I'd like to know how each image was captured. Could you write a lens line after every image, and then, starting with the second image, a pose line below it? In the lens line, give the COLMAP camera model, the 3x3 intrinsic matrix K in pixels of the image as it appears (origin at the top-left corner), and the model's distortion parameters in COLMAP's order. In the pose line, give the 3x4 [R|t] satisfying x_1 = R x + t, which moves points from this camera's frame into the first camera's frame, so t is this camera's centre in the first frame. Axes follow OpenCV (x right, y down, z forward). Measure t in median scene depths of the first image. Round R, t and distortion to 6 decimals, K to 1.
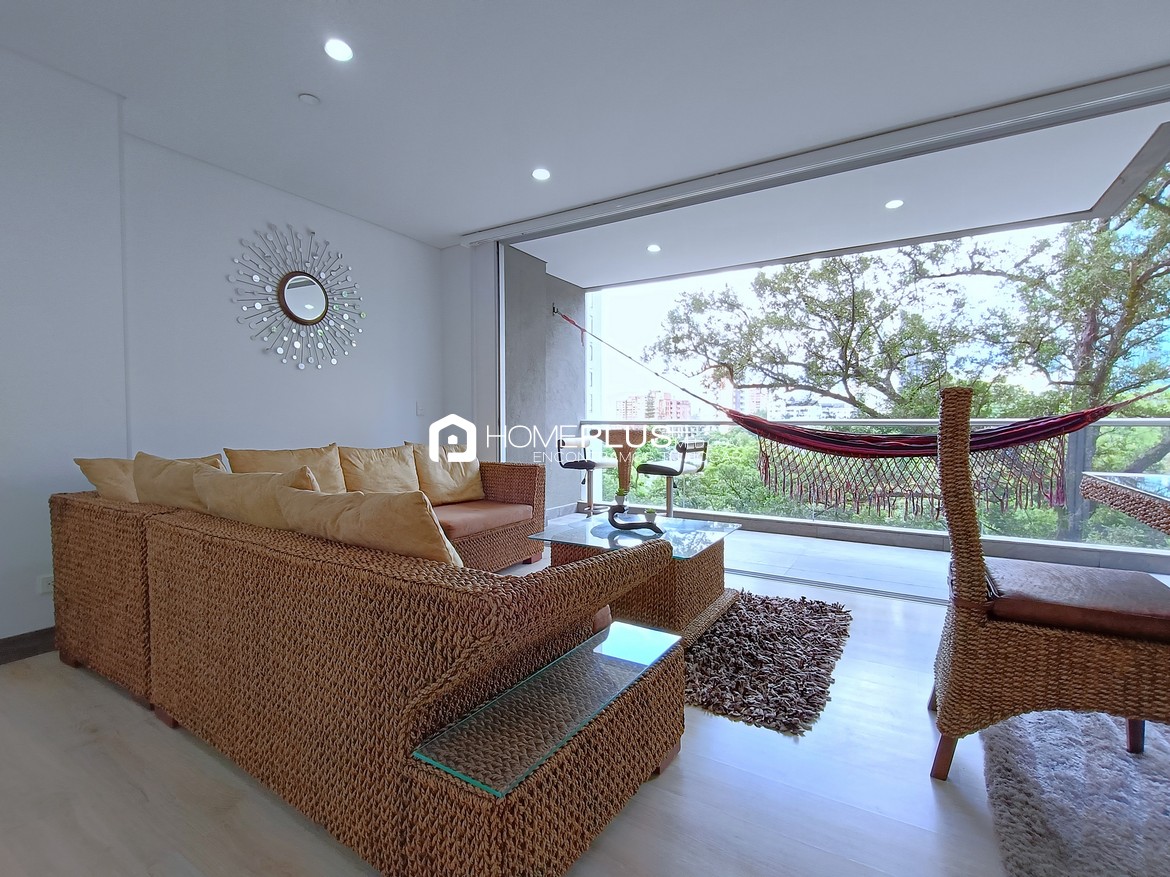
lens RADIAL K [[543.4, 0, 581.1], [0, 543.4, 437.6], [0, 0, 1]] dist [0.004164, -0.000738]
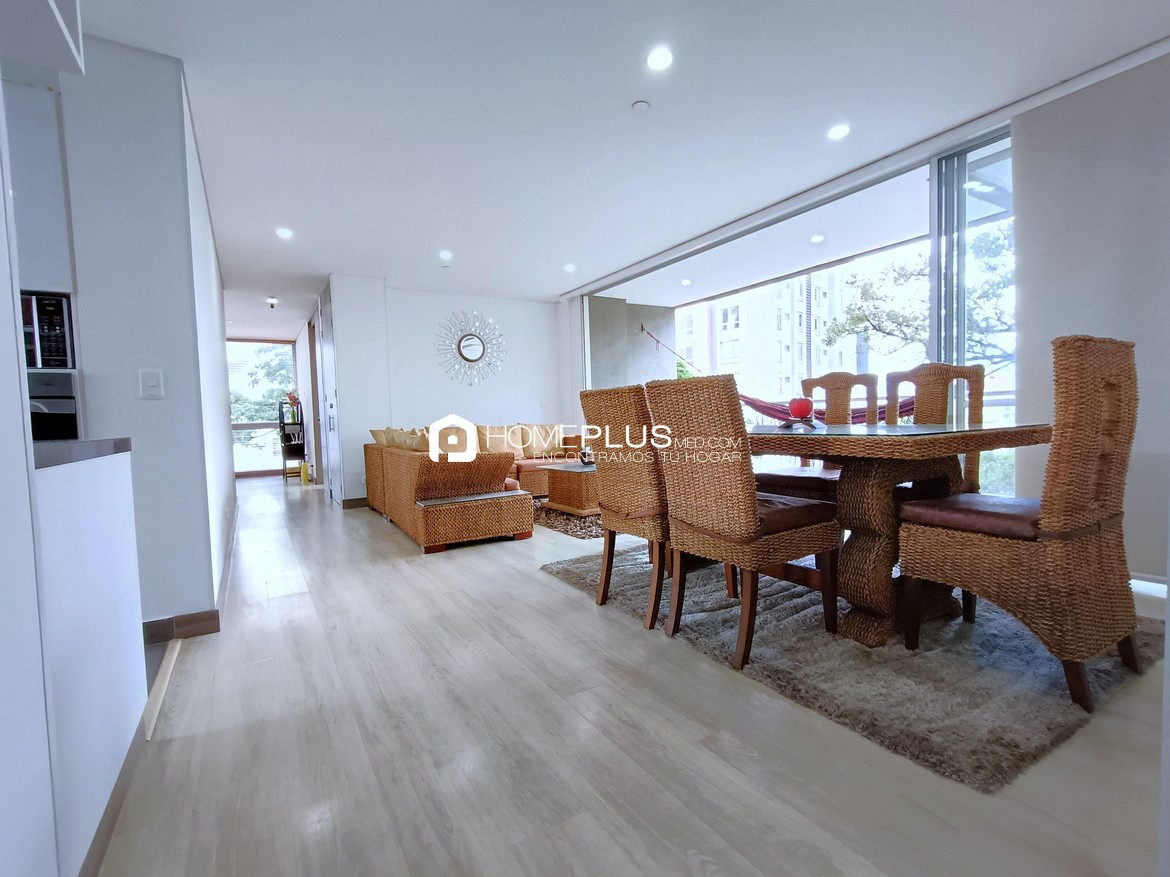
lens RADIAL K [[543.4, 0, 587.4], [0, 543.4, 436.8], [0, 0, 1]] dist [0.004164, -0.000738]
pose [[0.892763, -0.013762, -0.450317, 0.644143], [0.023842, 0.999576, 0.016720, 0.027753], [0.449896, -0.025664, 0.892712, -0.471527]]
